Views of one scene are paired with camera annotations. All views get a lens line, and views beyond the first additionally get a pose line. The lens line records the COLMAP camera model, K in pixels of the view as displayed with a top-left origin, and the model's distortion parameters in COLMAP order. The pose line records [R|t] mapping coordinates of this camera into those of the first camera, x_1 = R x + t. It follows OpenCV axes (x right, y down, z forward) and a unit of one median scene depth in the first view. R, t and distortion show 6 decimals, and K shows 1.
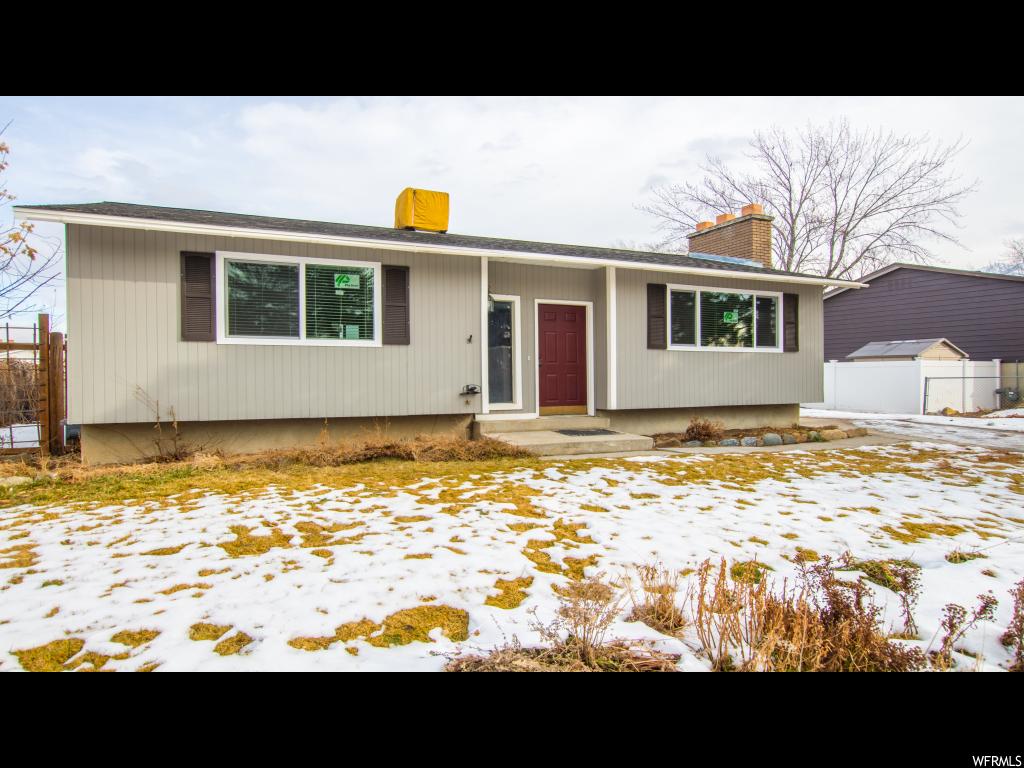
lens RADIAL K [[613.1, 0, 512.0], [0, 613.1, 384.0], [0, 0, 1]] dist [-0.013634, 0.000844]
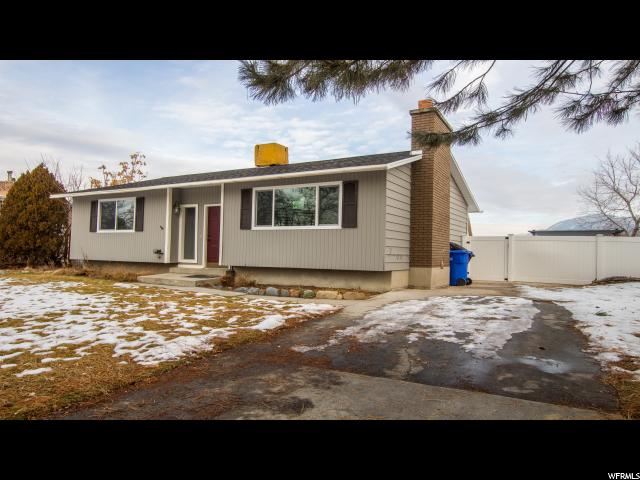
lens RADIAL K [[443.1, 0, 315.8], [0, 443.1, 242.0], [0, 0, 1]] dist [-0.001830, 0.004293]
pose [[0.569495, -0.001202, -0.821994, 1.298365], [-0.022839, 0.999590, -0.017285, -0.008182], [0.821677, 0.028617, 0.569234, 0.494223]]
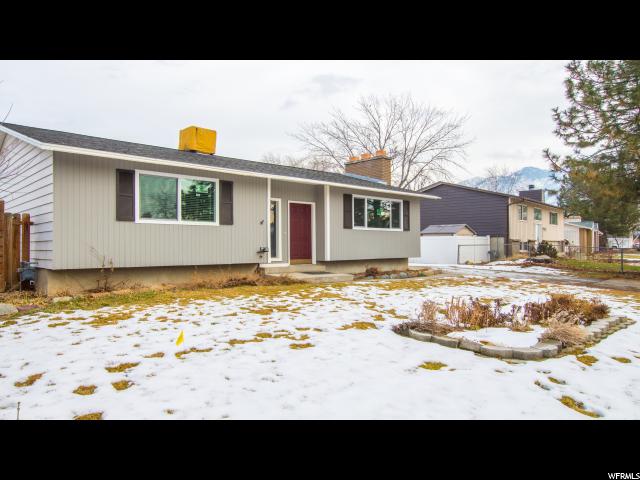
lens RADIAL K [[443.1, 0, 315.8], [0, 443.1, 242.0], [0, 0, 1]] dist [-0.001830, 0.004293]
pose [[0.947339, 0.006215, 0.320171, -0.294602], [-0.000968, 0.999863, -0.016546, 0.006467], [-0.320230, 0.015364, 0.947215, -0.260843]]
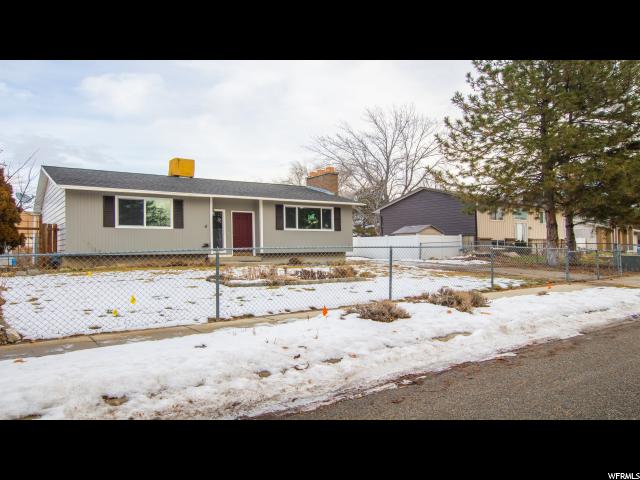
lens RADIAL K [[474.5, 0, 320.0], [0, 474.5, 240.0], [0, 0, 1]] dist [0.006907, 0.005232]
pose [[0.983095, -0.003132, 0.183067, 0.037236], [0.009334, 0.999411, -0.033022, 0.053331], [-0.182856, 0.034172, 0.982546, -0.997524]]
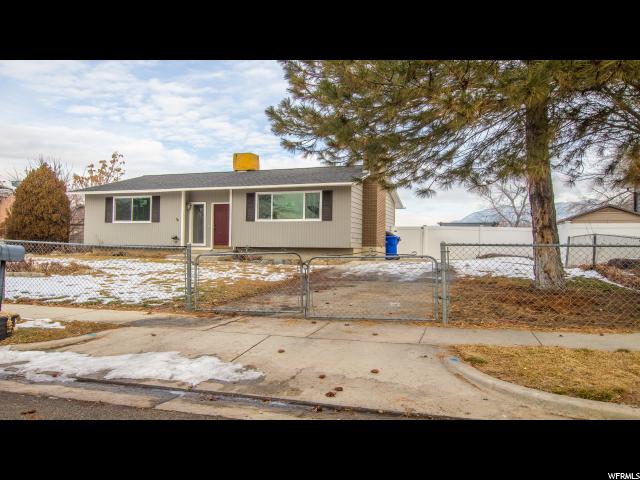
lens RADIAL K [[485.2, 0, 320.0], [0, 485.2, 240.0], [0, 0, 1]] dist [-0.000974, -0.000218]
pose [[0.719916, 0.007940, -0.694015, 1.690885], [-0.018085, 0.999810, -0.007320, 0.021634], [0.693825, 0.017821, 0.719923, -0.125189]]
